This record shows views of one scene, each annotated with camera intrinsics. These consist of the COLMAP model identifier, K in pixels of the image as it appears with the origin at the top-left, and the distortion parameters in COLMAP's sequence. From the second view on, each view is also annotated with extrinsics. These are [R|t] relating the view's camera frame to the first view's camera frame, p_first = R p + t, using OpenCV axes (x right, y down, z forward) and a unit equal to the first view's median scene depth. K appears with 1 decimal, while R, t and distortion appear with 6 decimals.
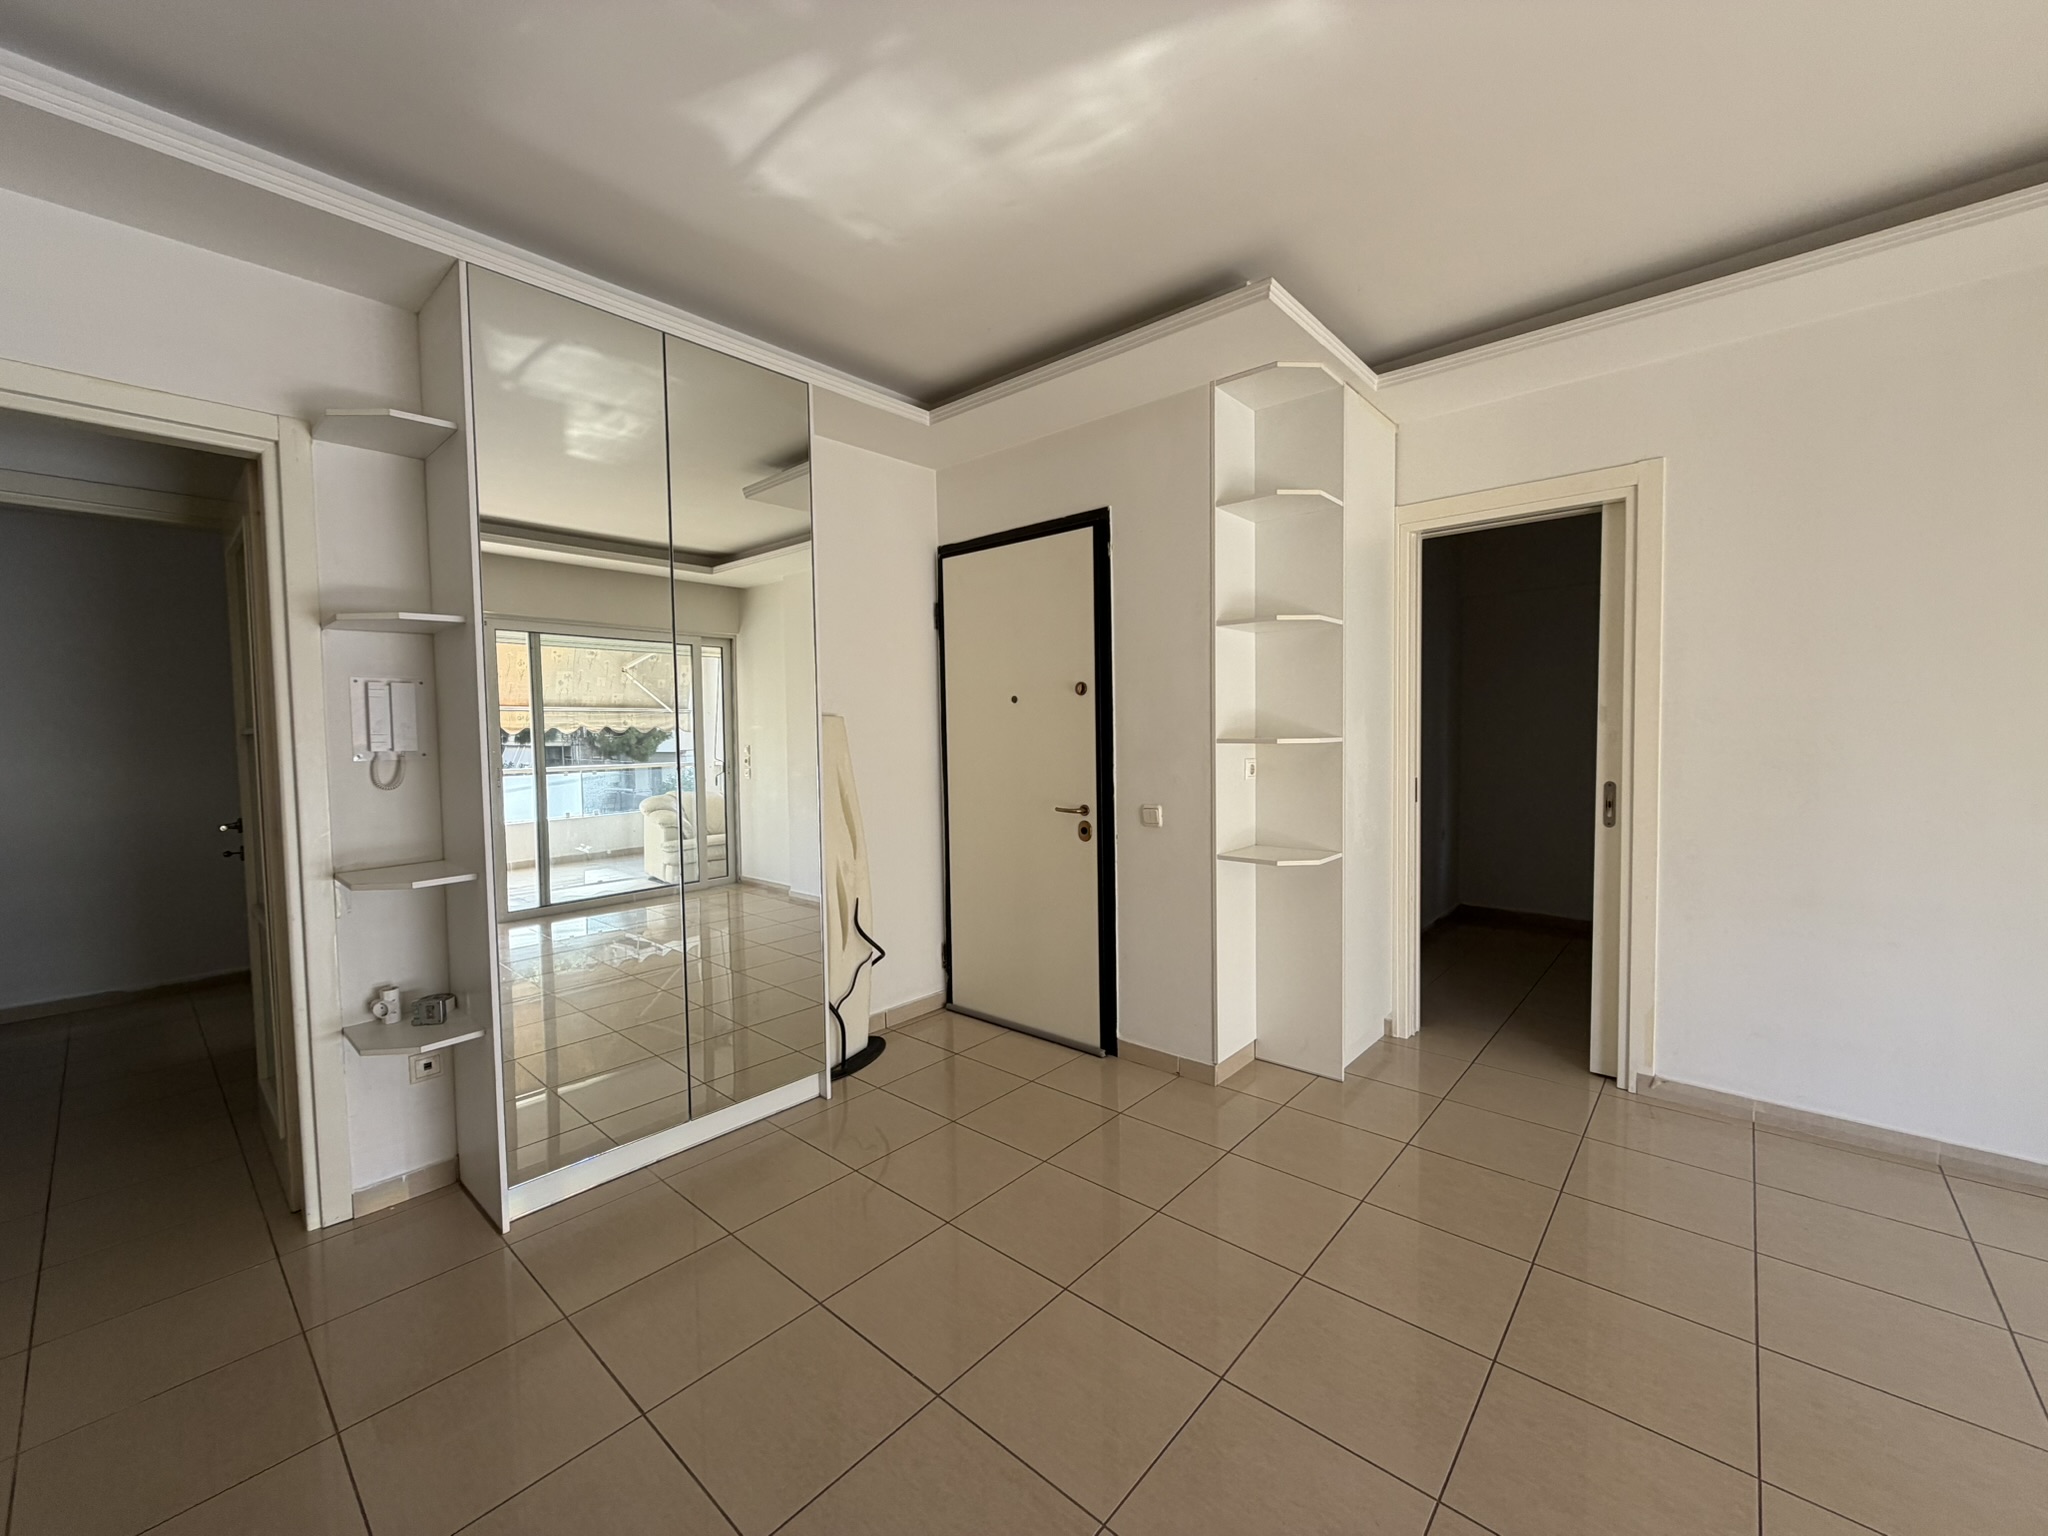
lens RADIAL K [[814.2, 0, 1020.9], [0, 814.2, 767.2], [0, 0, 1]] dist [0.000272, -0.000076]
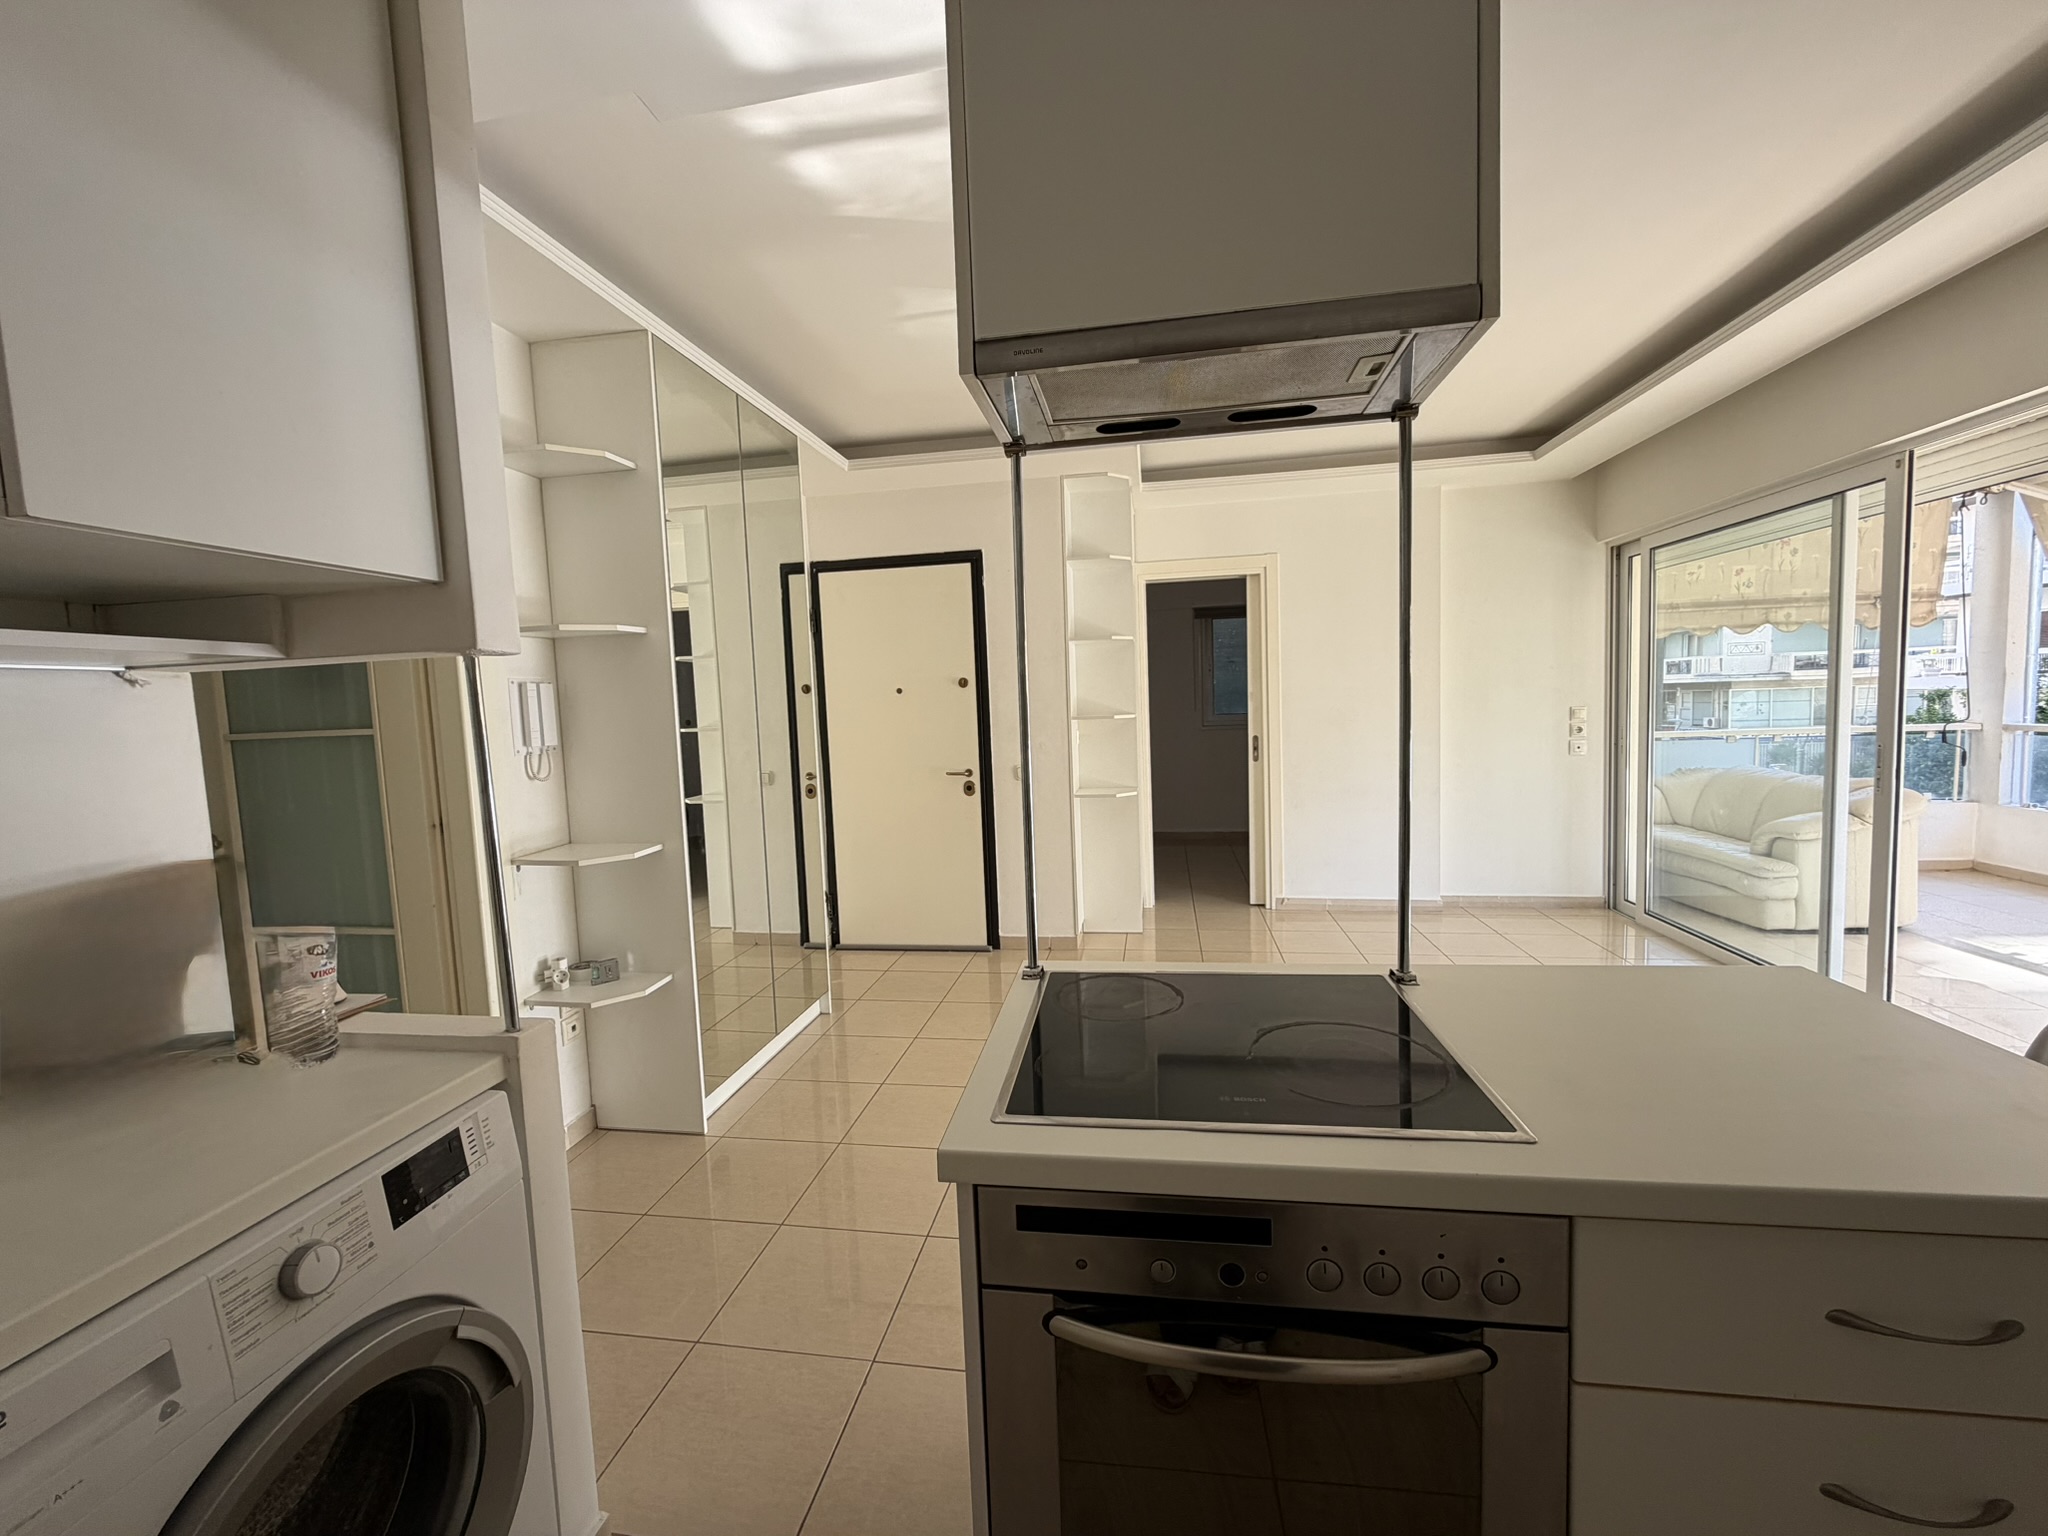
lens RADIAL K [[814.2, 0, 1020.9], [0, 814.2, 767.2], [0, 0, 1]] dist [0.000272, -0.000076]
pose [[0.848159, -0.059113, 0.526434, -0.610219], [0.049135, 0.998249, 0.032930, 0.003477], [-0.527458, -0.002064, 0.849578, -0.209907]]
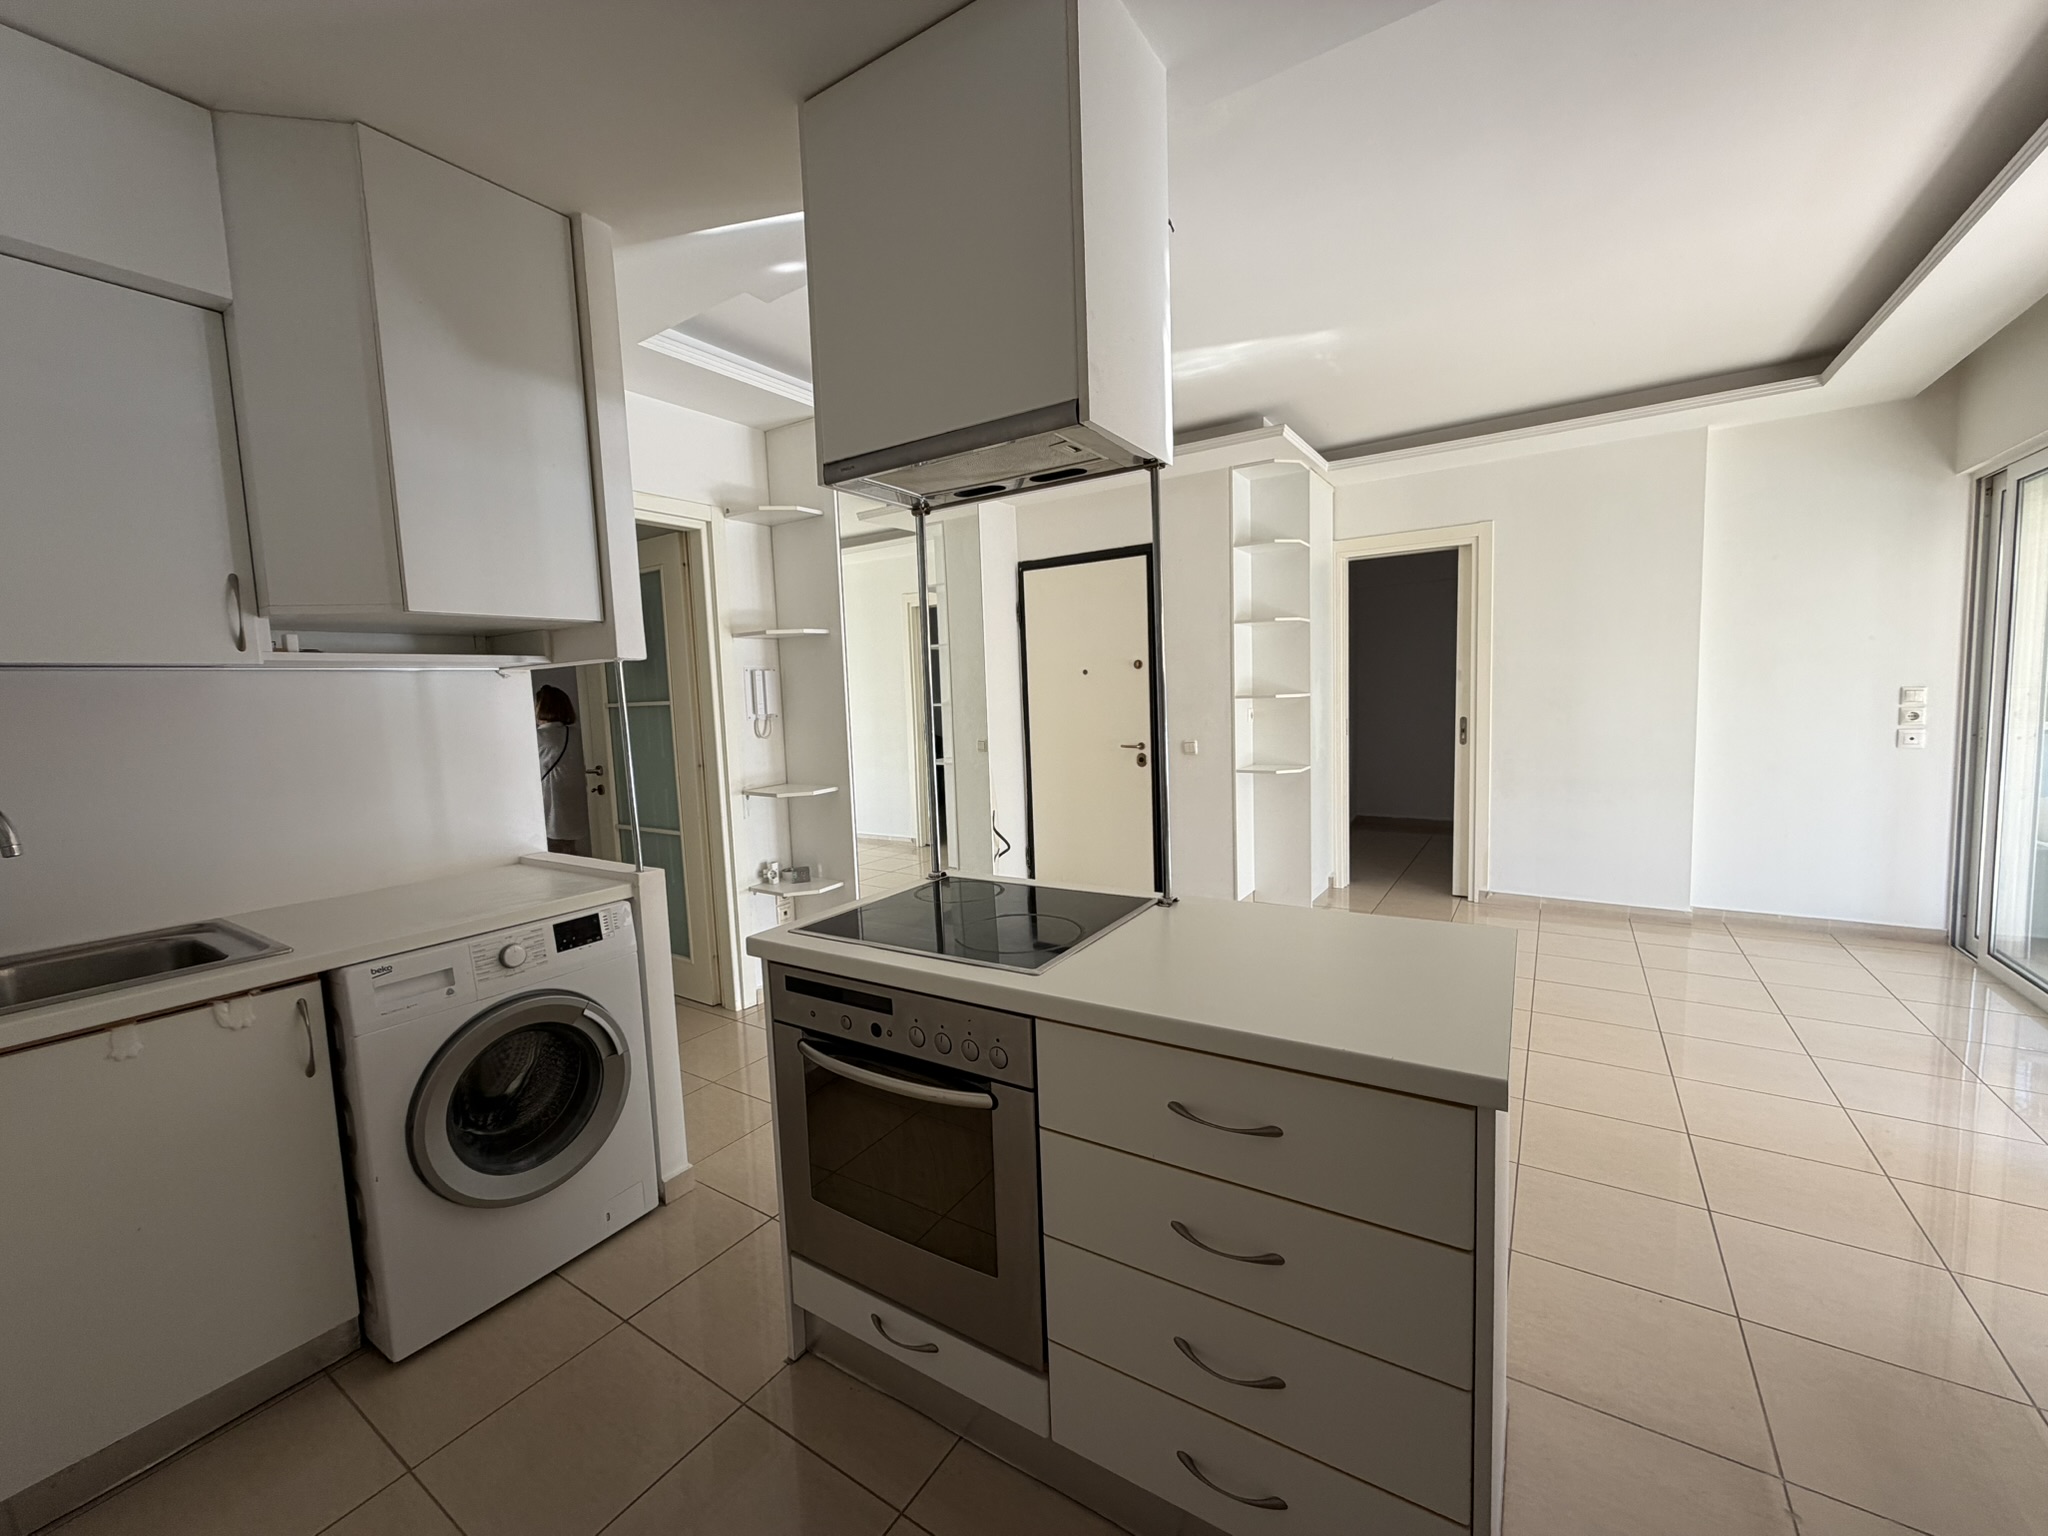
lens RADIAL K [[814.2, 0, 1020.9], [0, 814.2, 767.2], [0, 0, 1]] dist [0.000272, -0.000076]
pose [[0.989370, -0.034343, 0.141306, -0.385499], [0.028289, 0.998603, 0.044631, 0.020258], [-0.142642, -0.040159, 0.988959, -0.488030]]
